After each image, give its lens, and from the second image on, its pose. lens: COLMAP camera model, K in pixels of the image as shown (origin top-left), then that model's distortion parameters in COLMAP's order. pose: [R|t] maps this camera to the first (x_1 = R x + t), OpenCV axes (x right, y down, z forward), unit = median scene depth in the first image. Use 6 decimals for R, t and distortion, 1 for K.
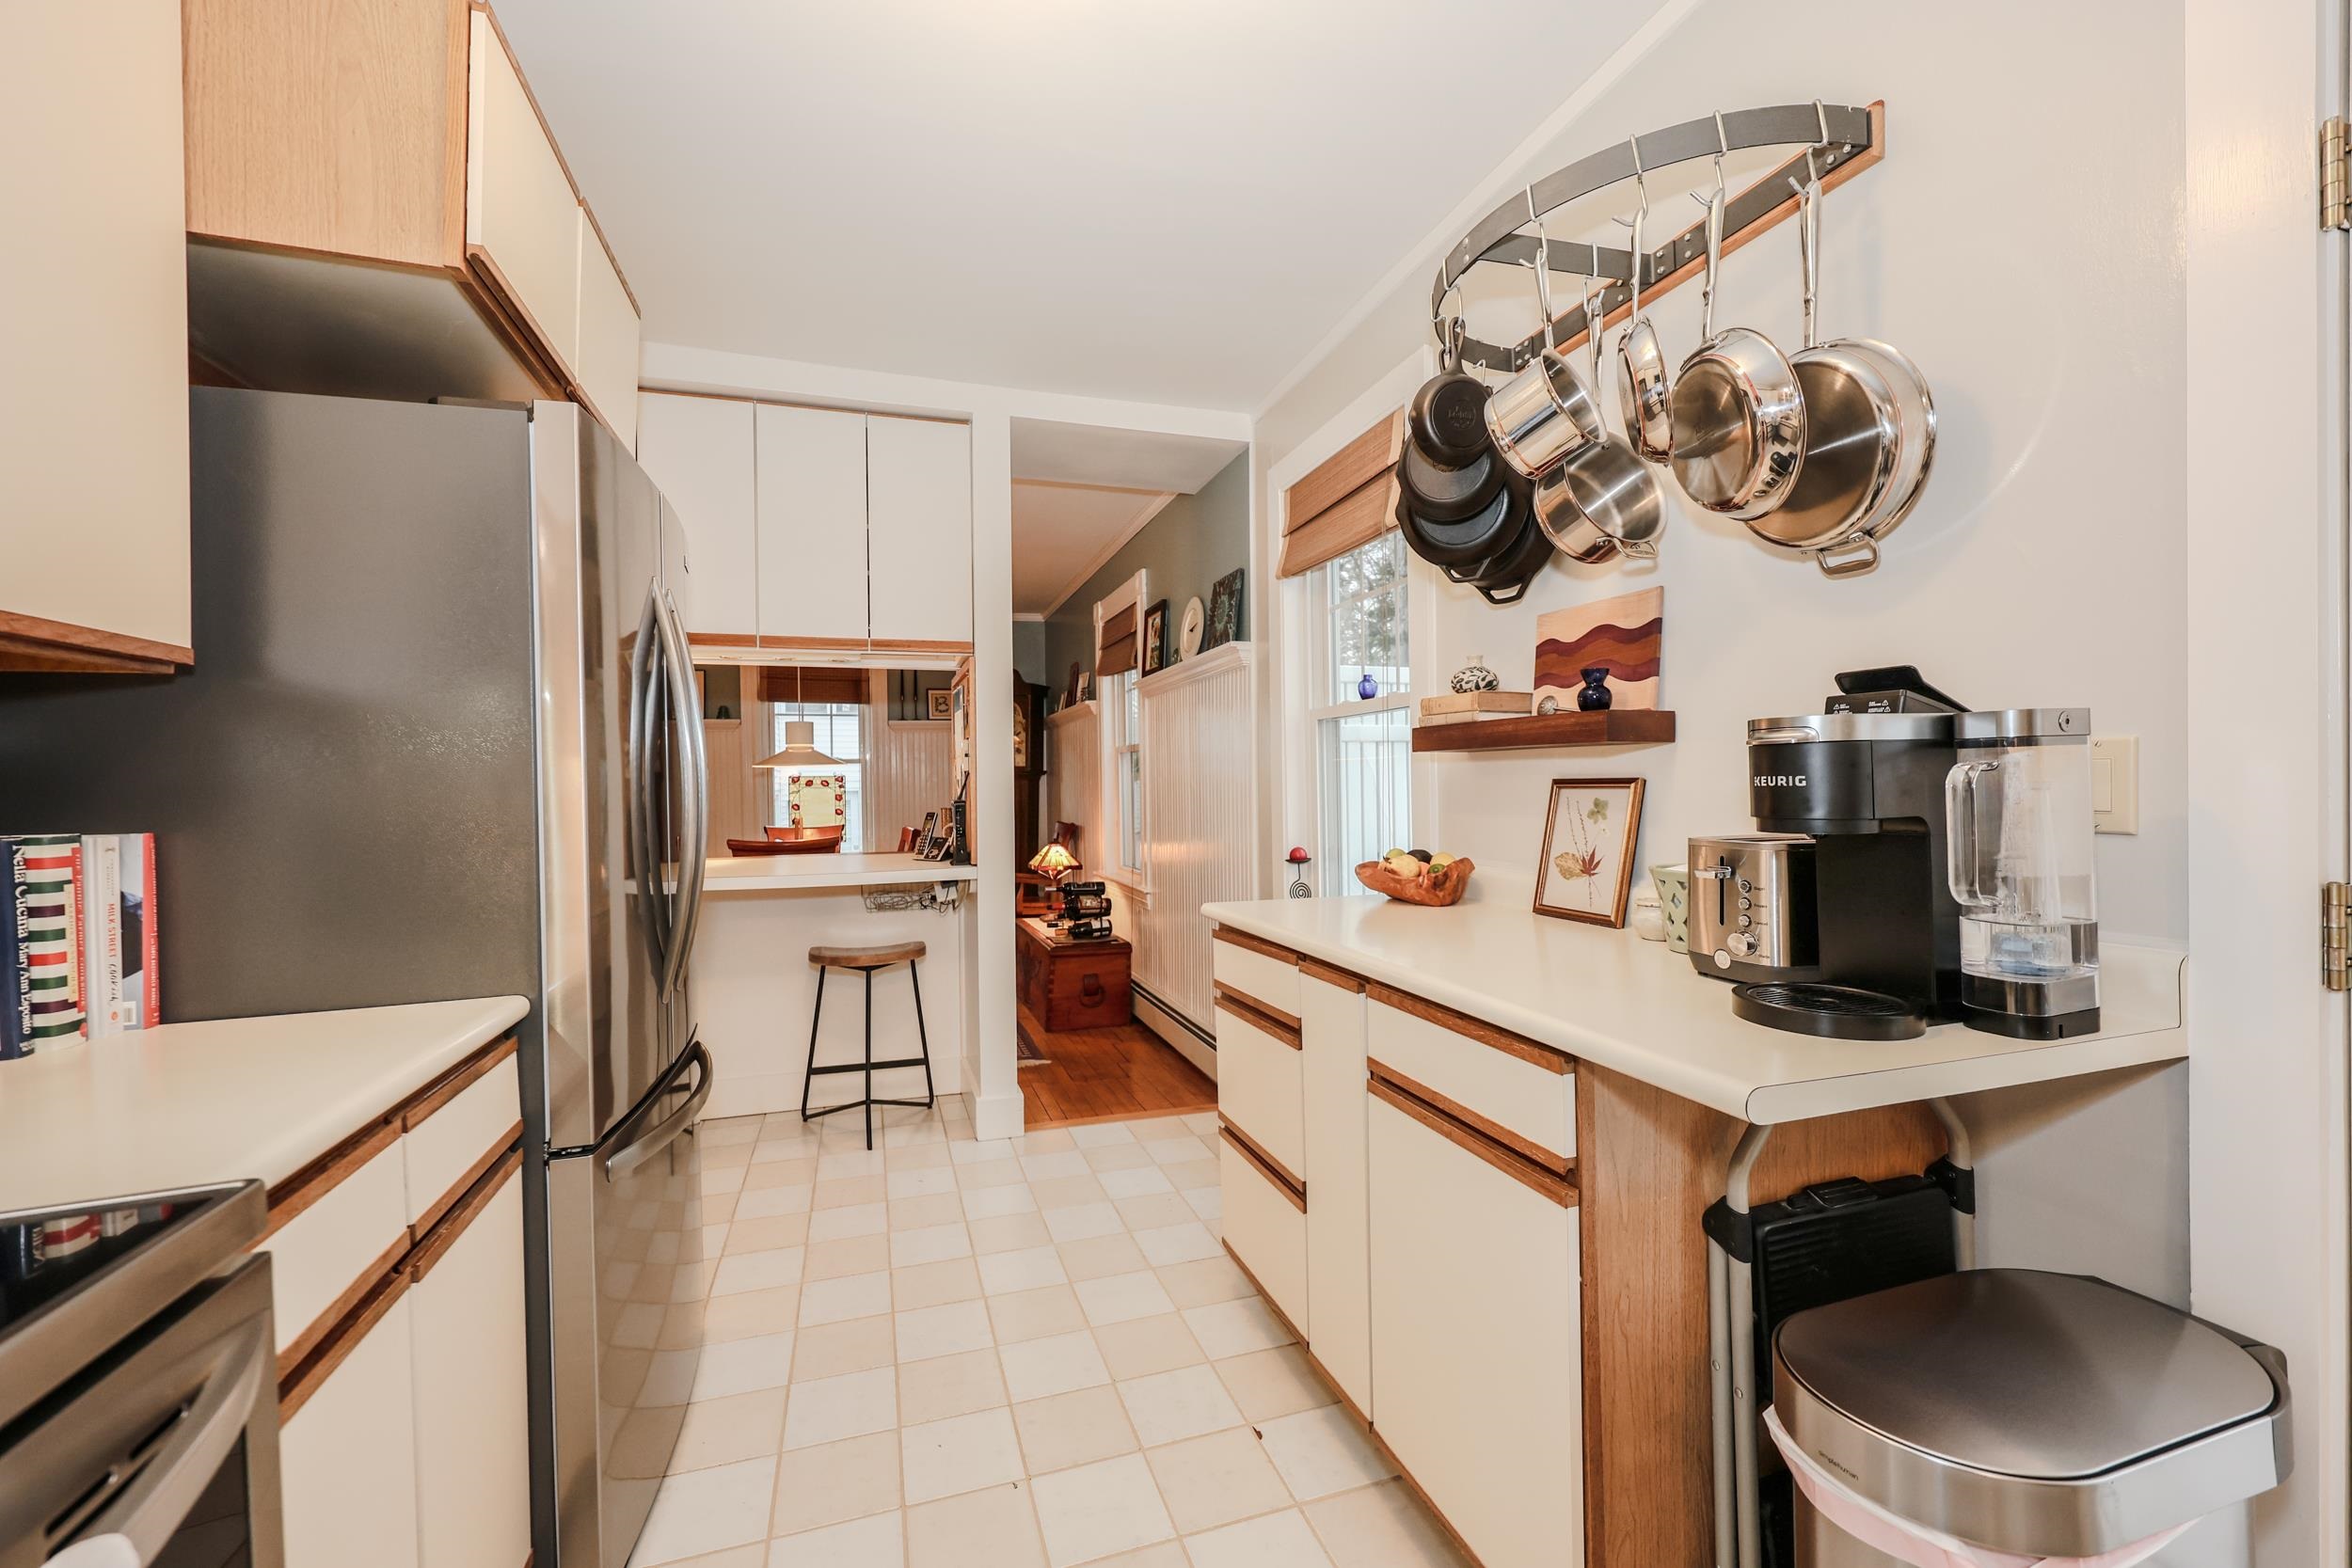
lens RADIAL K [[944.8, 0, 1158.4], [0, 944.8, 789.3], [0, 0, 1]] dist [0.002544, -0.000732]
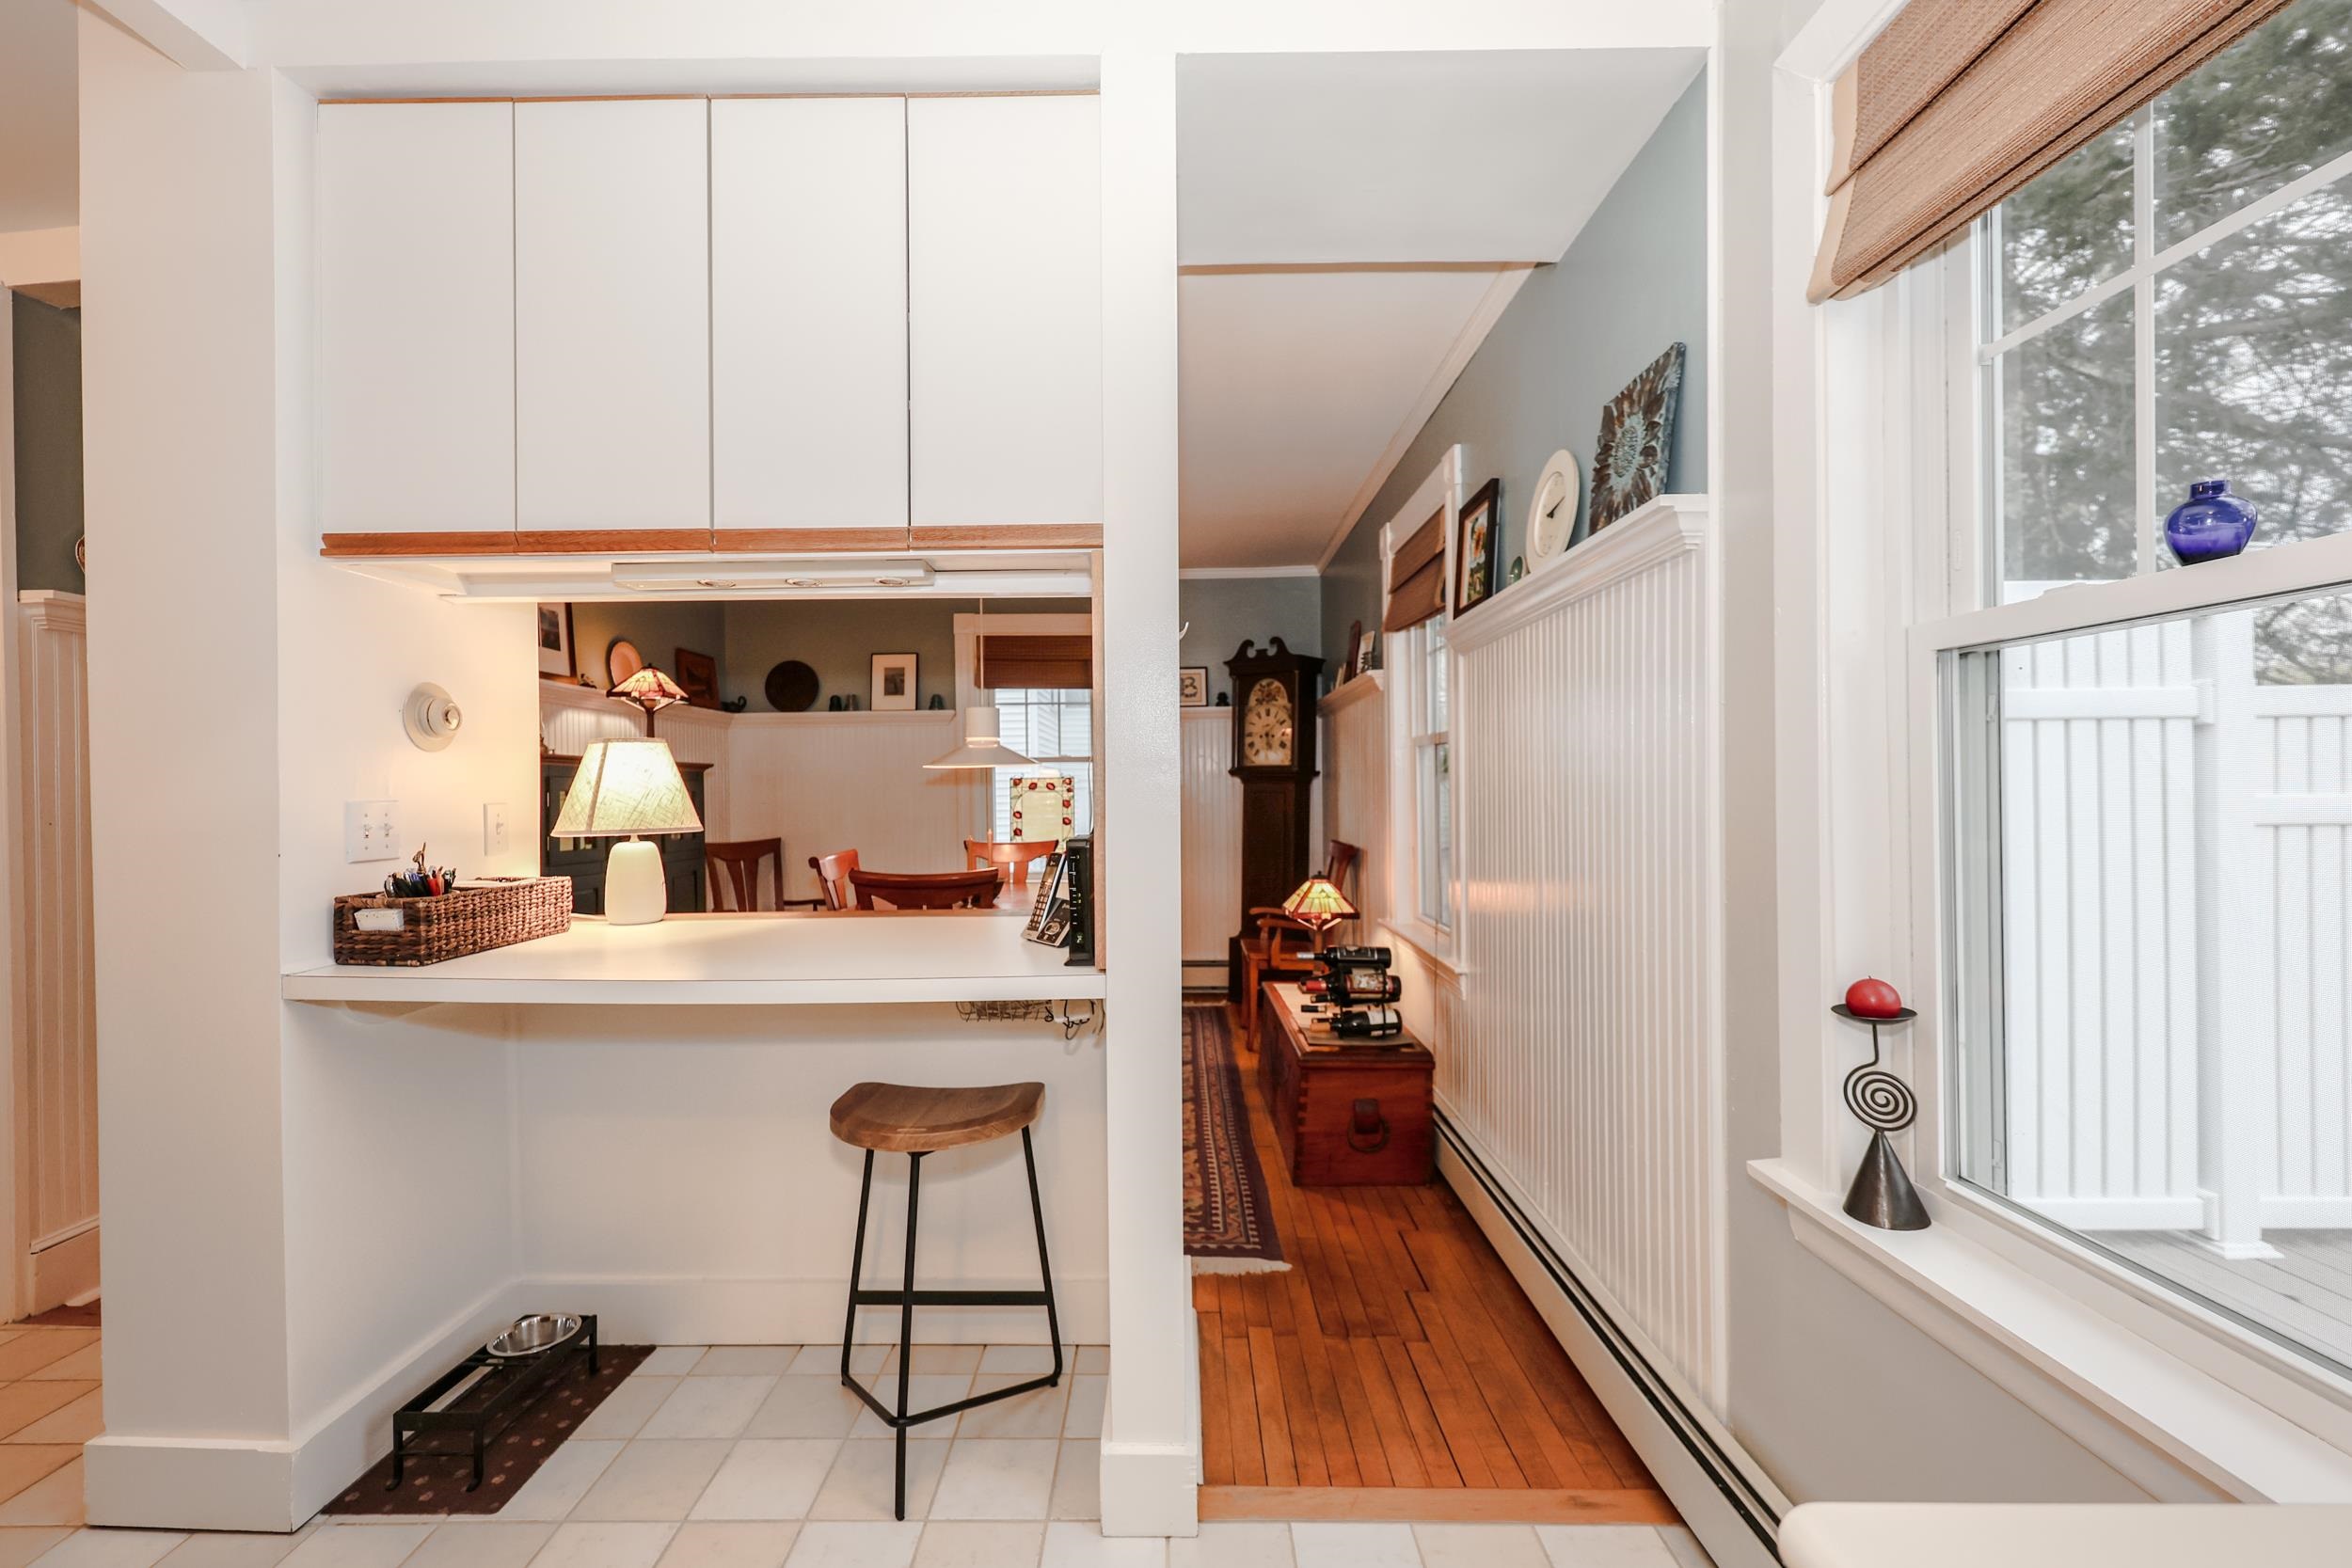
lens RADIAL K [[944.8, 0, 1173.9], [0, 944.8, 781.9], [0, 0, 1]] dist [0.002544, -0.000732]
pose [[0.954353, 0.004001, -0.298654, -0.007062], [-0.005282, 0.999980, -0.003484, -0.011586], [0.298634, 0.004902, 0.954355, 0.363401]]
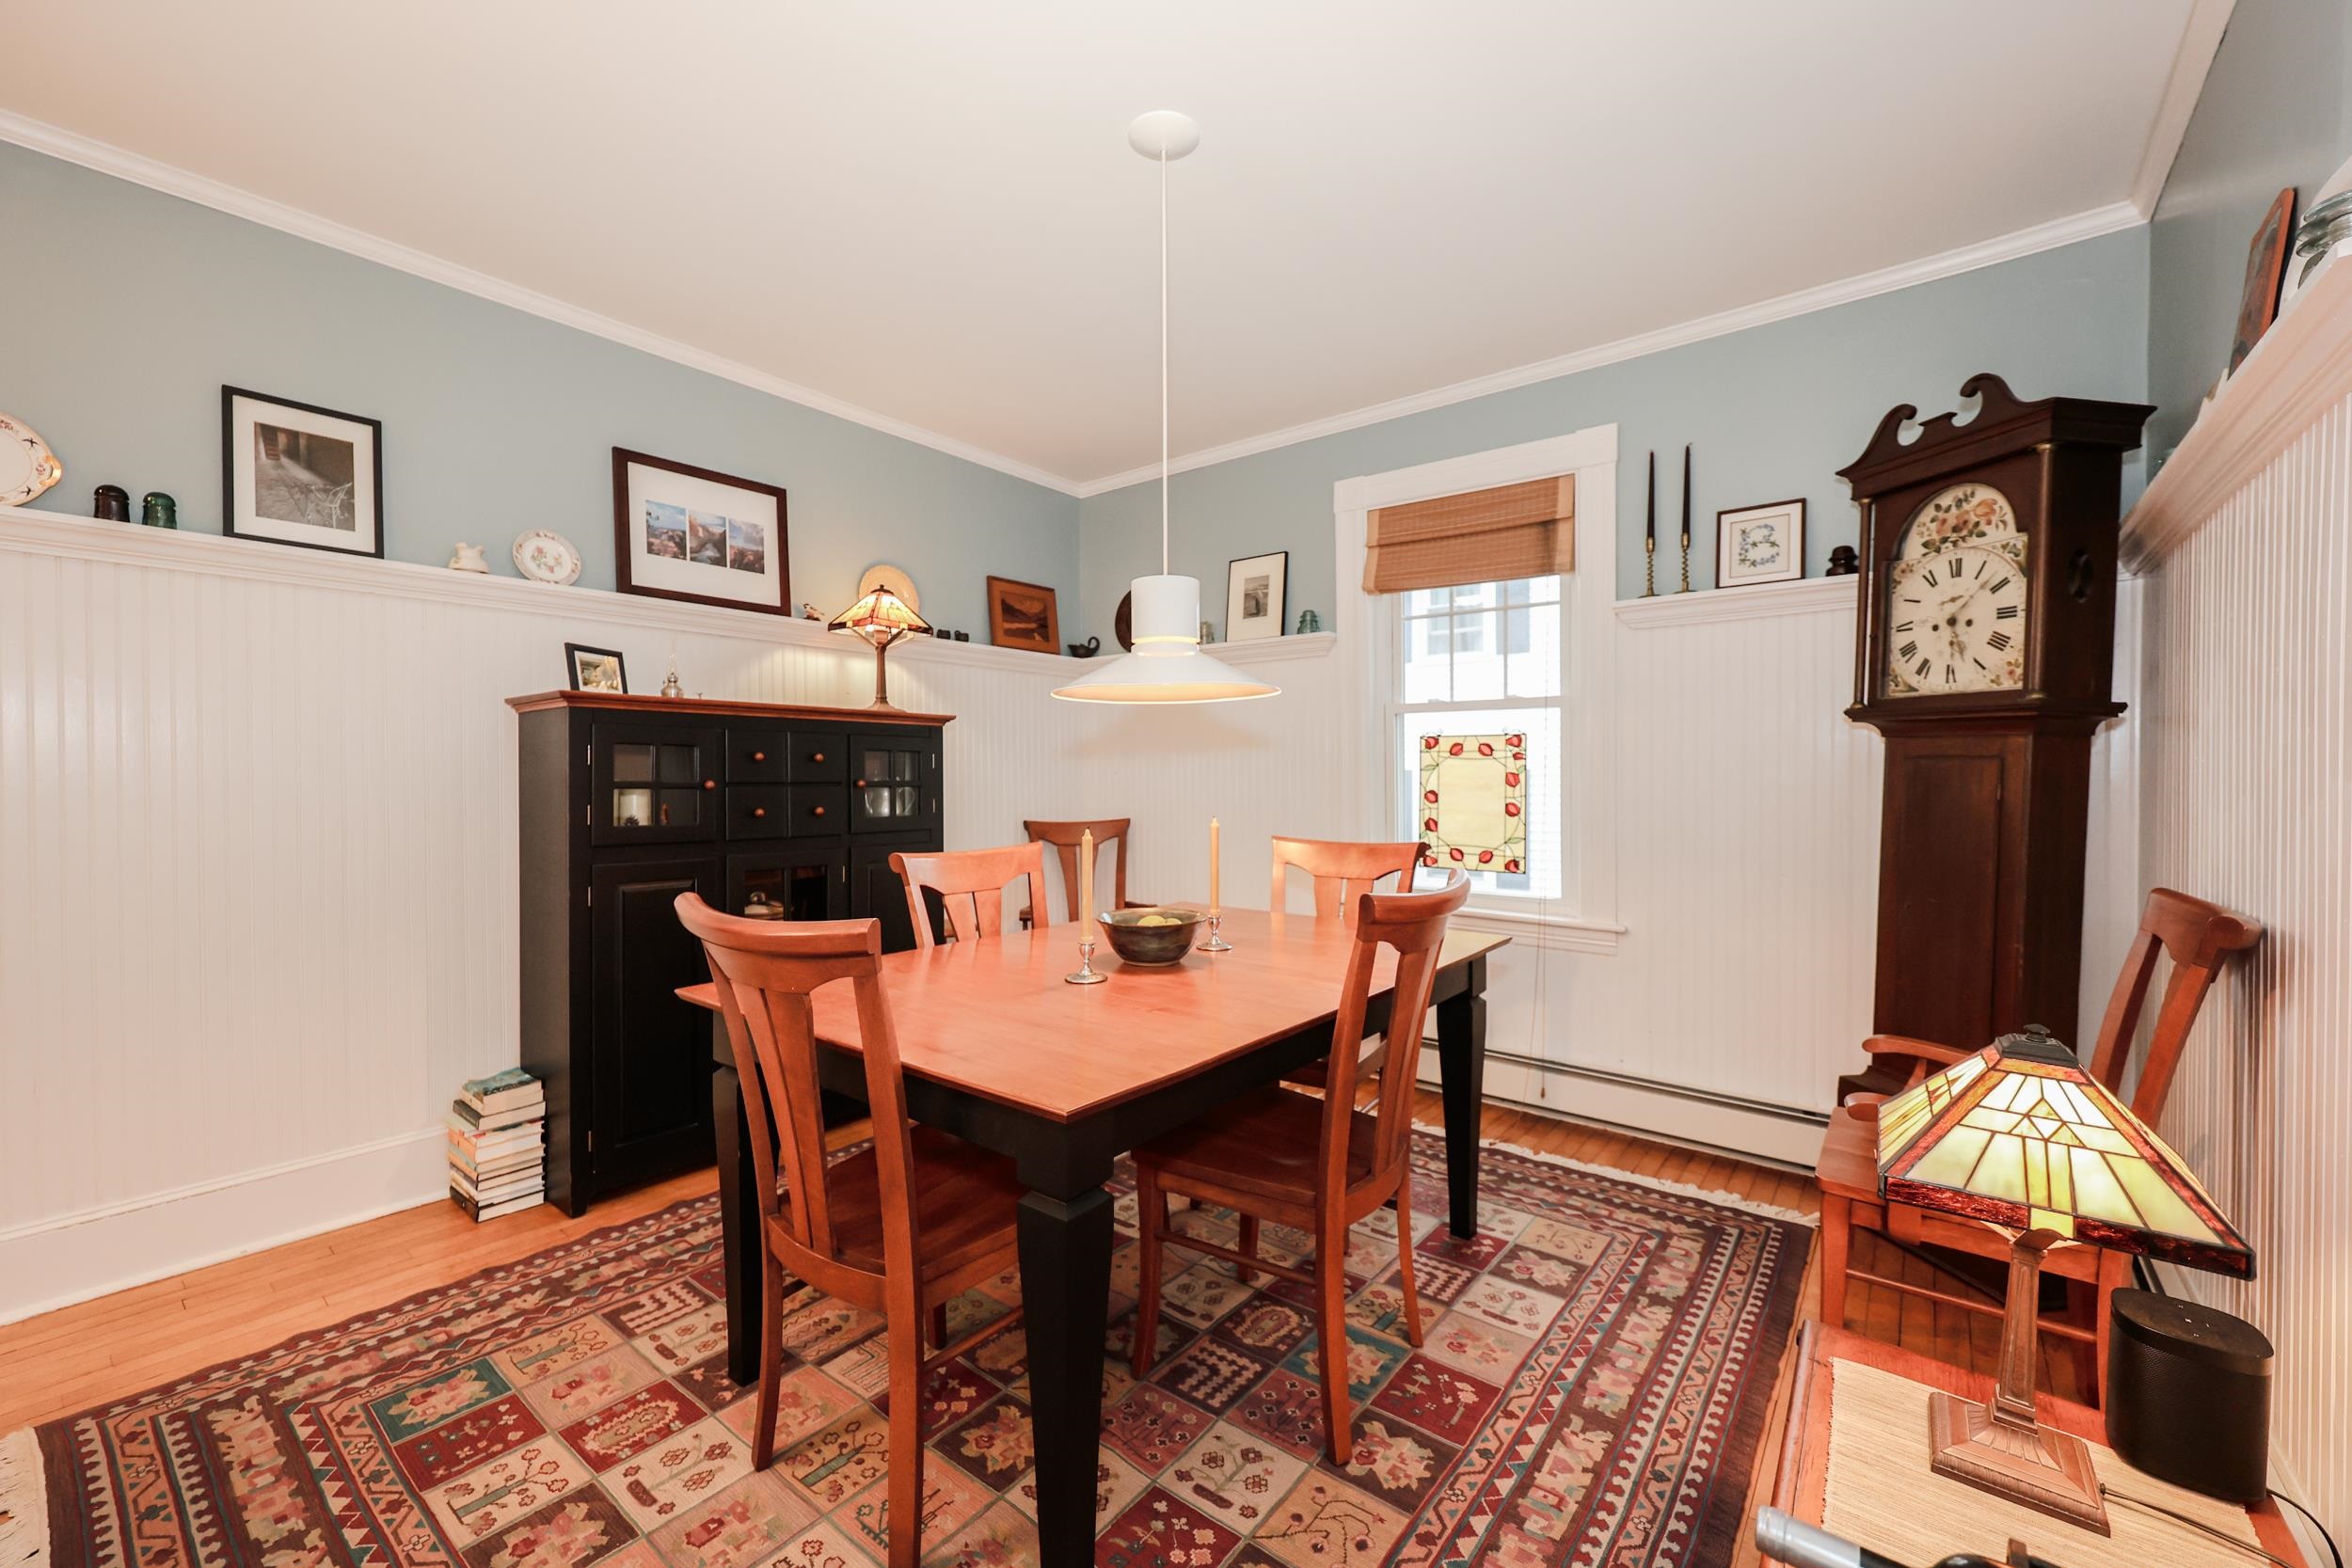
lens RADIAL K [[944.8, 0, 1177.7], [0, 944.8, 794.4], [0, 0, 1]] dist [0.002544, -0.000732]
pose [[0.567567, 0.032072, -0.822702, -0.062726], [-0.007985, 0.999408, 0.033452, 0.002628], [0.823289, -0.012417, 0.567487, 0.874930]]
